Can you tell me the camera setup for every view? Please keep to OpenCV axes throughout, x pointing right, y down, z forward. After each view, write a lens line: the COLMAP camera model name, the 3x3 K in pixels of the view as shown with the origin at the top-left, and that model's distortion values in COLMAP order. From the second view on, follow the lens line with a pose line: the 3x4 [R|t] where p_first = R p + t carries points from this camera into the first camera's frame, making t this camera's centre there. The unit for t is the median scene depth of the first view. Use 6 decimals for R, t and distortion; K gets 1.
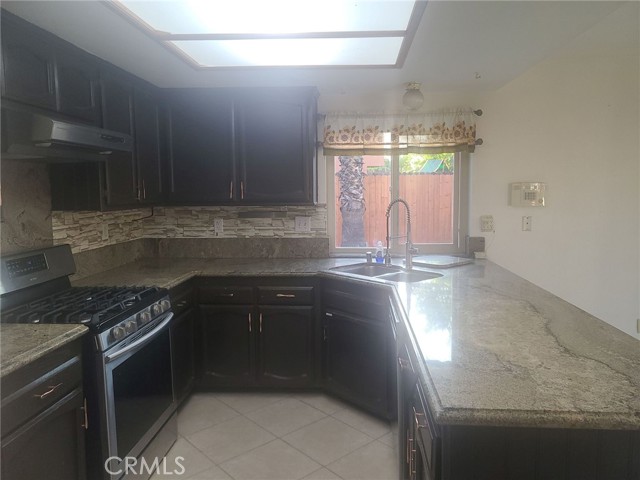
lens RADIAL K [[478.2, 0, 329.2], [0, 478.2, 238.4], [0, 0, 1]] dist [-0.003294, -0.001835]
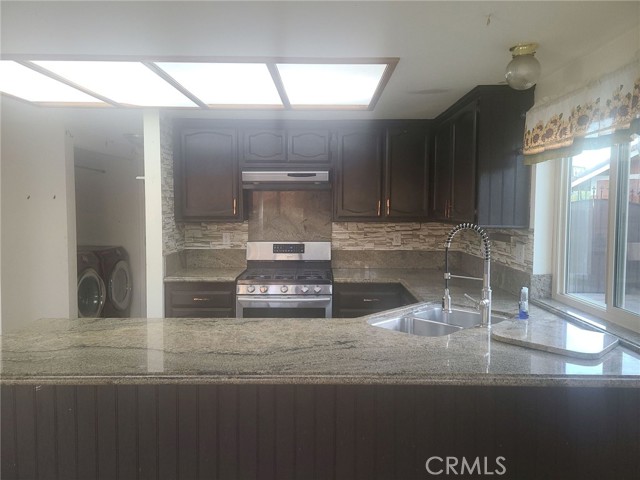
lens RADIAL K [[478.2, 0, 329.2], [0, 478.2, 238.4], [0, 0, 1]] dist [-0.003294, -0.001835]
pose [[0.057014, 0.074446, -0.995594, 0.885820], [-0.107776, 0.991847, 0.067994, -0.091735], [0.992539, 0.103425, 0.064573, 0.783670]]
